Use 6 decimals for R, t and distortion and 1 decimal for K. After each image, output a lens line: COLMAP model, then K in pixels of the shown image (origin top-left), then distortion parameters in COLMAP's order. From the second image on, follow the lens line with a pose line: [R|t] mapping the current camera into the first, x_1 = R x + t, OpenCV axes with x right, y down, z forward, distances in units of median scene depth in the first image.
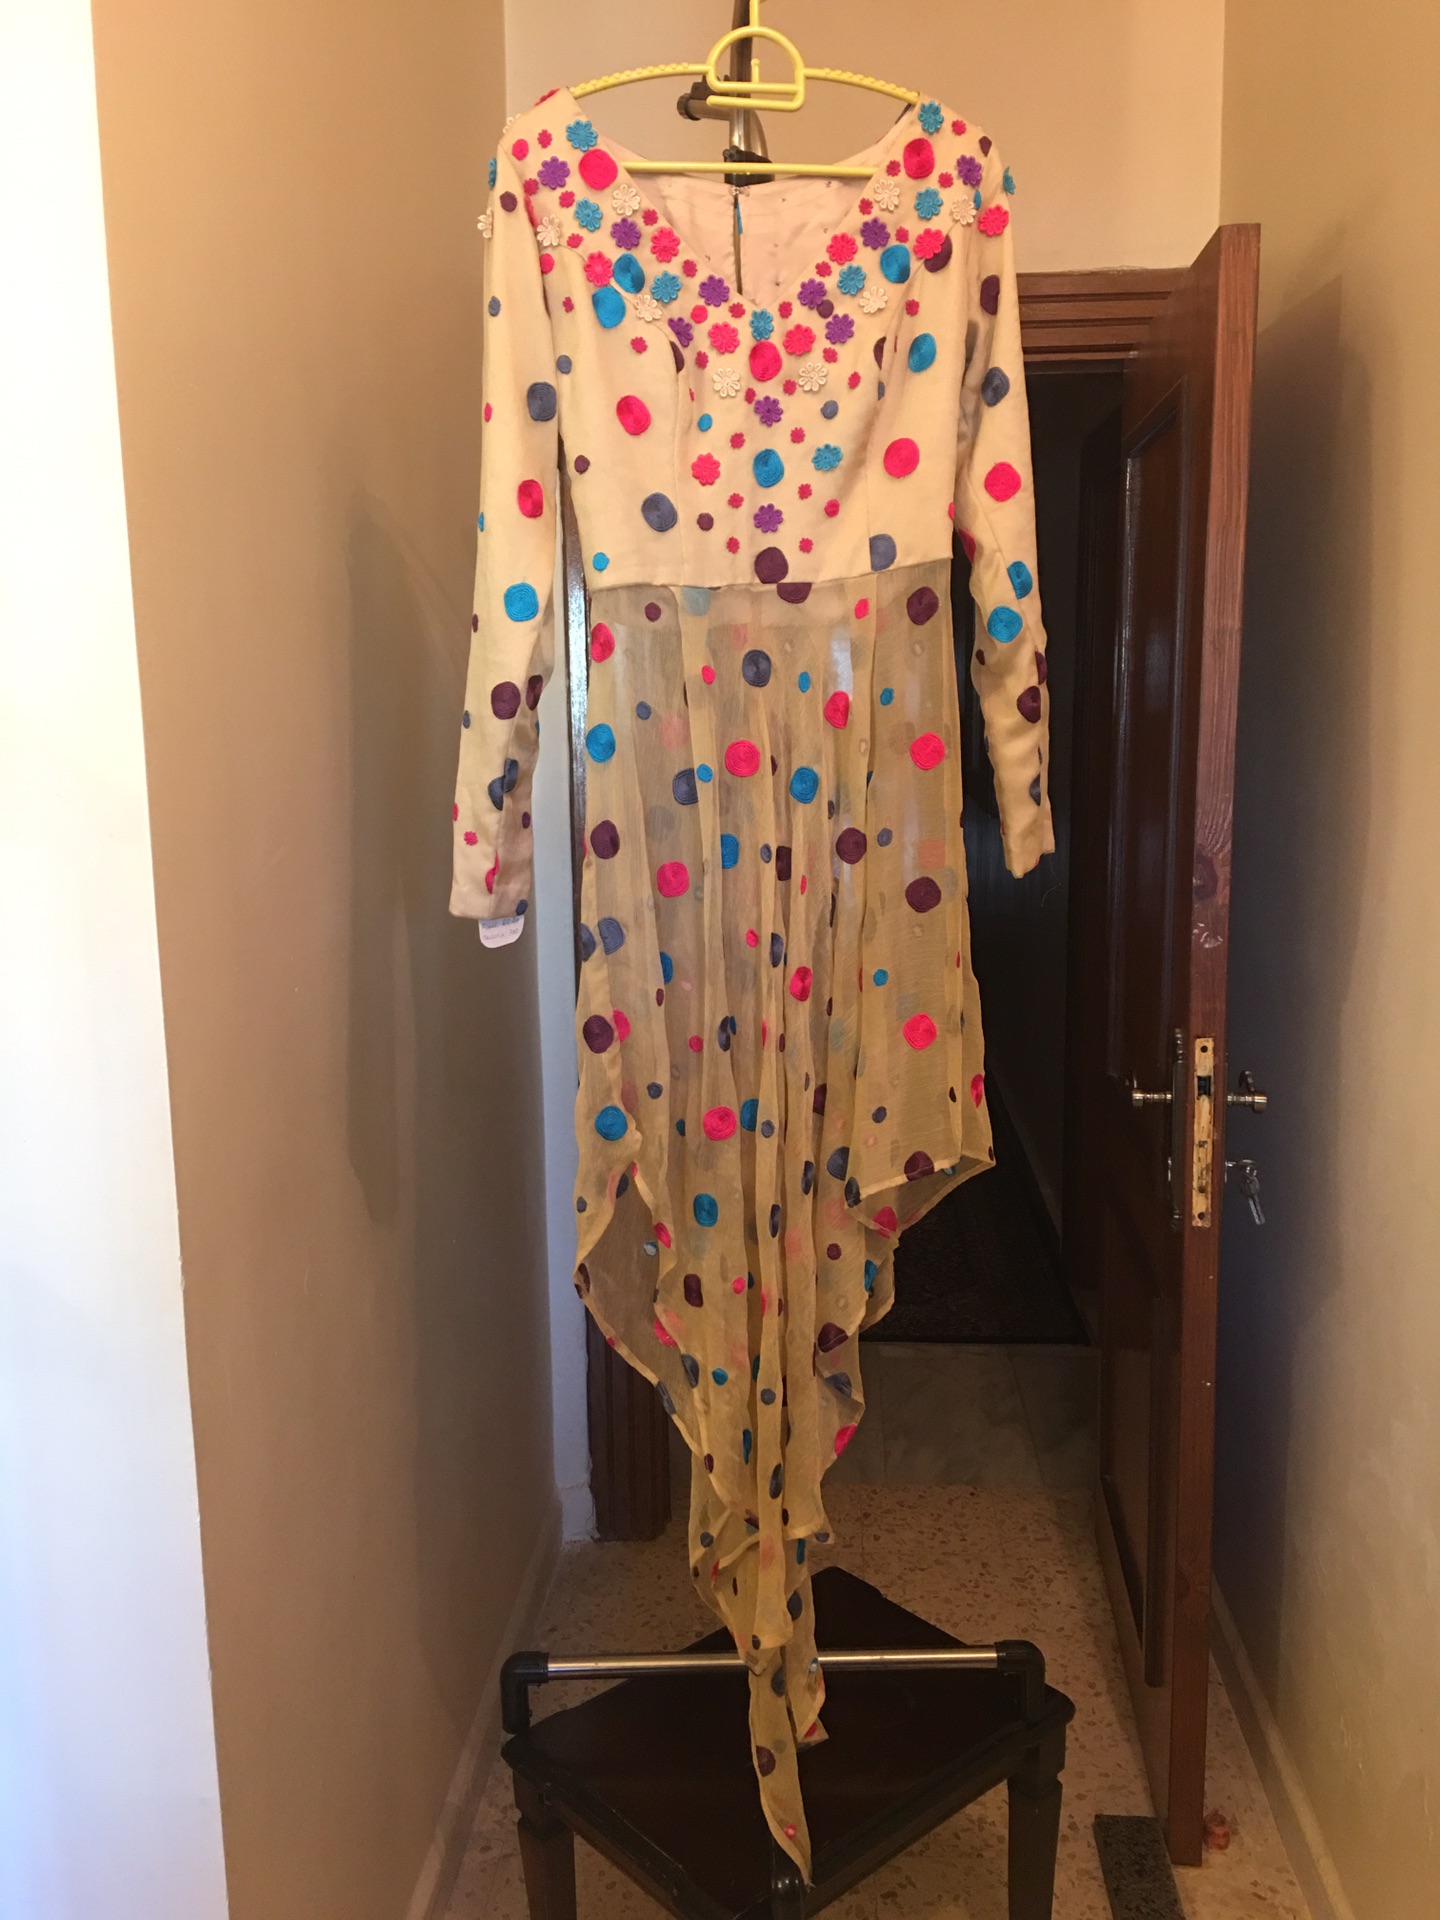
lens RADIAL K [[1623.0, 0, 705.5], [0, 1623.0, 962.1], [0, 0, 1]] dist [0.140900, -0.200836]
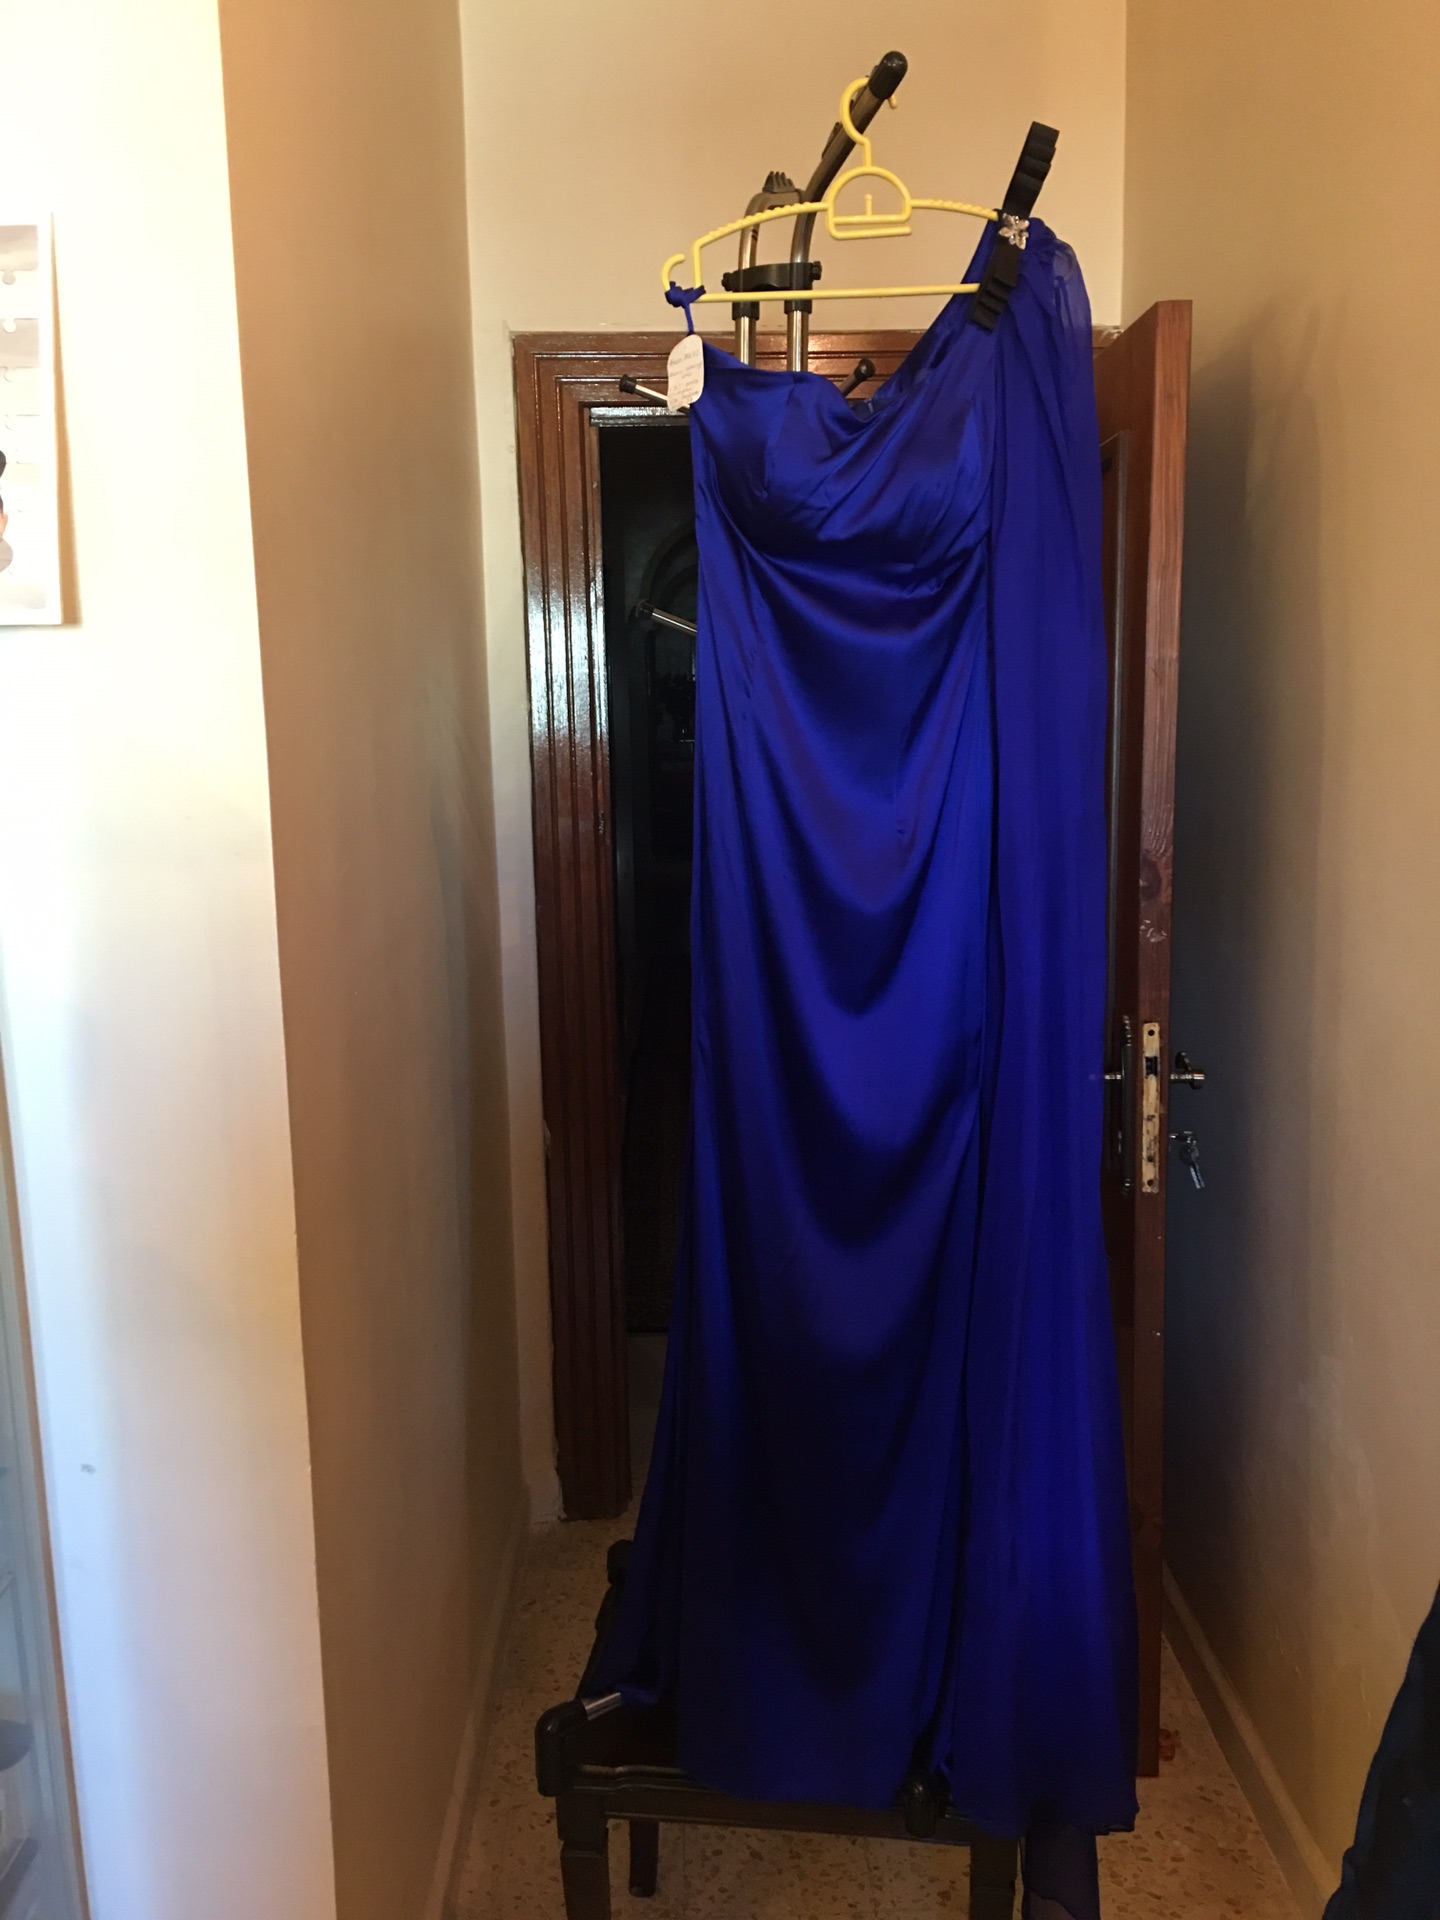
lens RADIAL K [[1622.2, 0, 720.4], [0, 1622.2, 956.5], [0, 0, 1]] dist [0.107191, -0.165023]
pose [[0.995398, -0.013693, 0.094843, -0.090021], [0.014826, 0.999827, -0.011248, 0.009210], [-0.094672, 0.012603, 0.995429, -0.075253]]
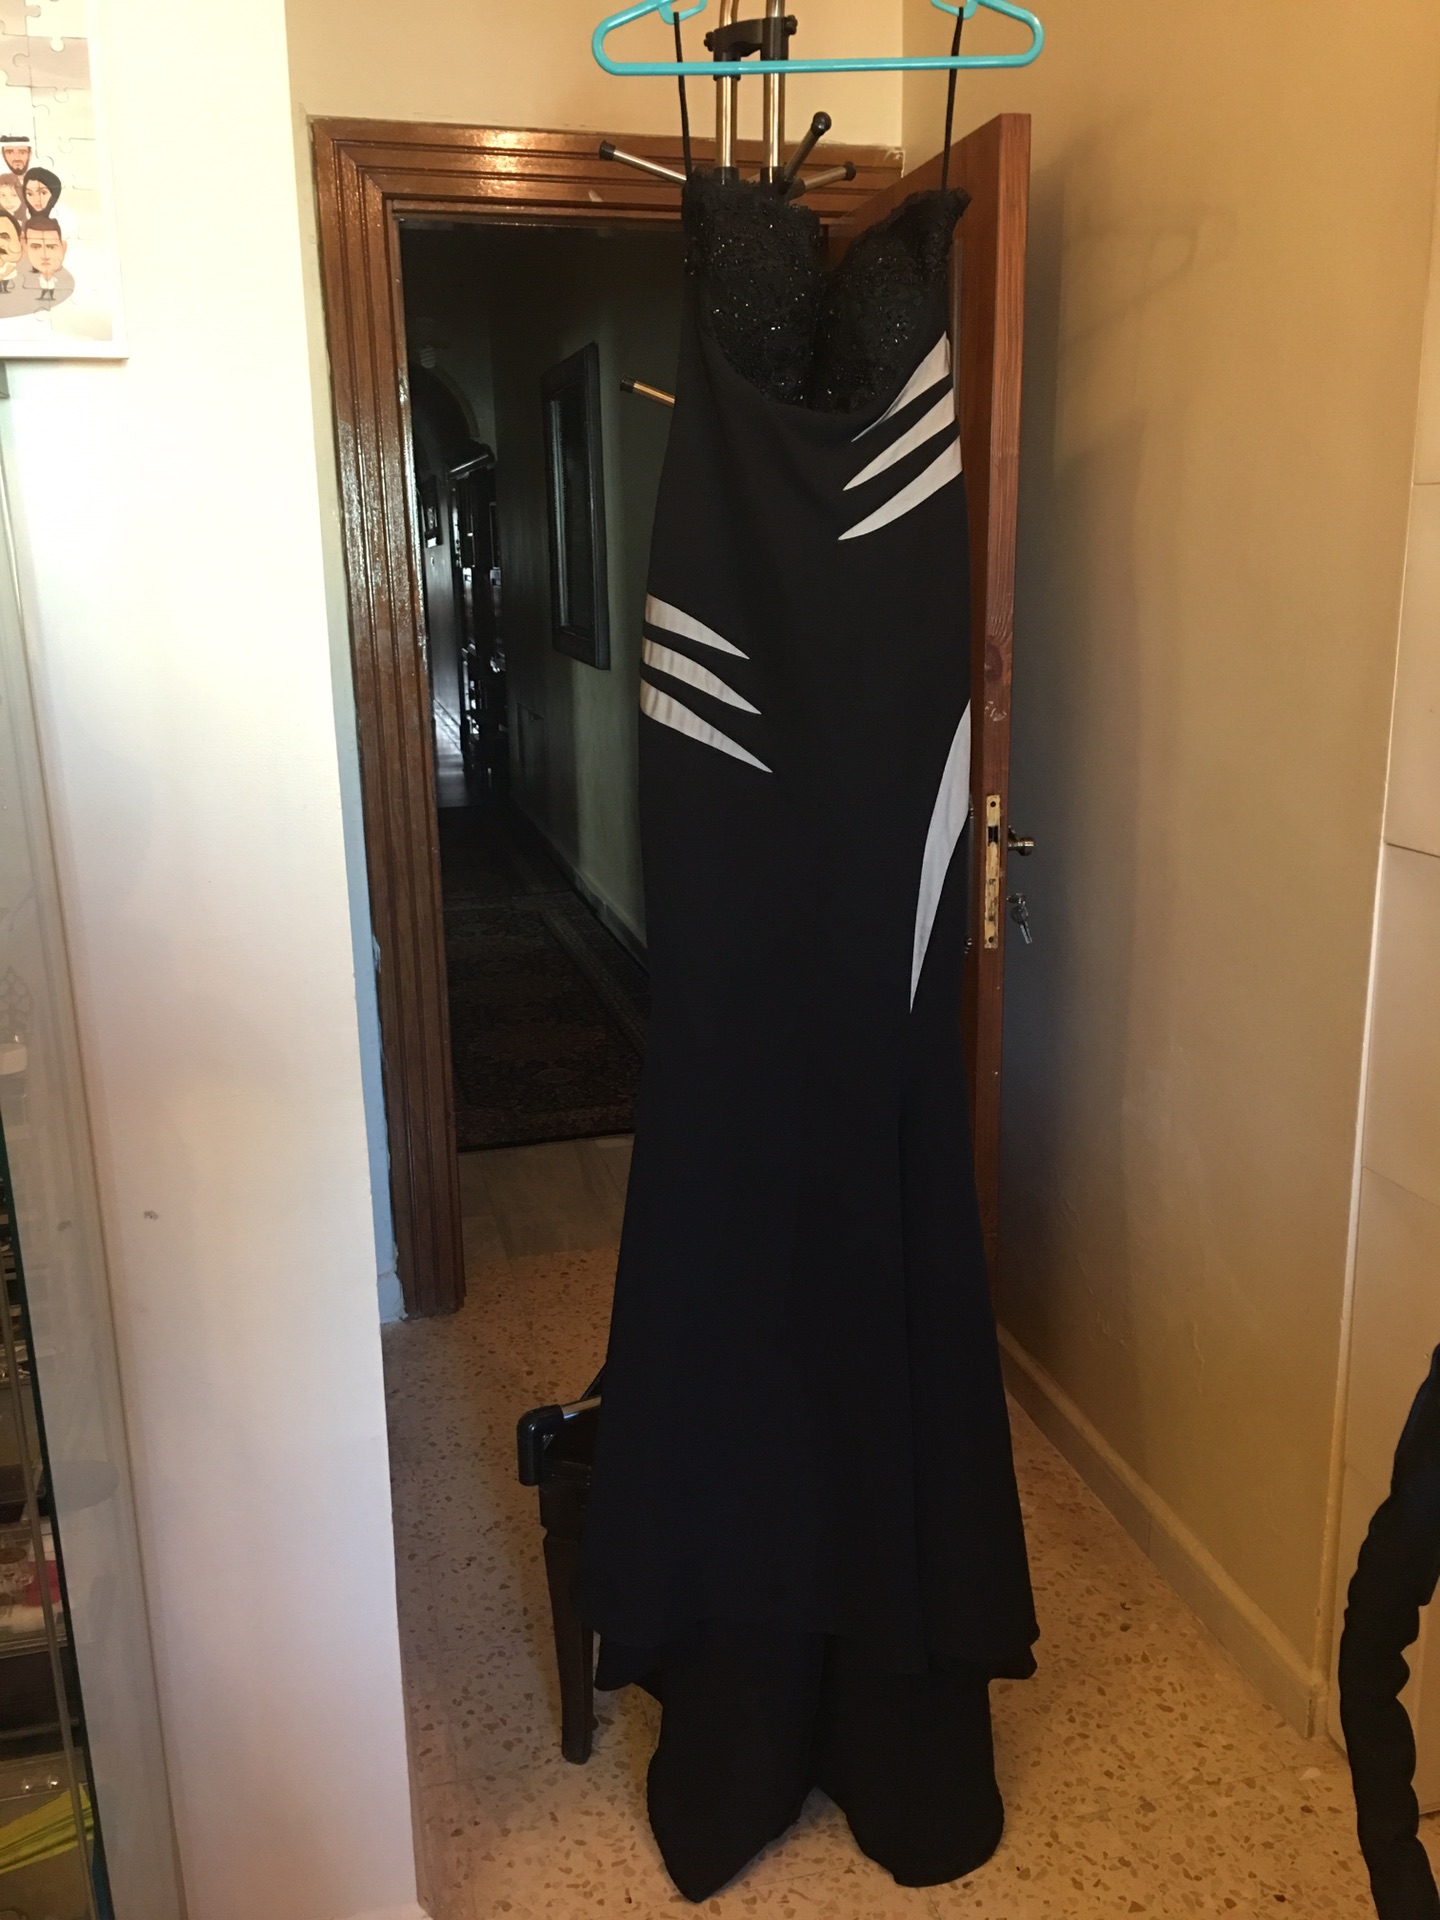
lens RADIAL K [[1620.7, 0, 712.4], [0, 1620.7, 960.2], [0, 0, 1]] dist [0.133250, -0.207275]
pose [[0.947556, -0.074763, 0.310722, -0.284585], [0.052958, 0.995543, 0.078041, 0.061813], [-0.315171, -0.057493, 0.947292, -0.106999]]
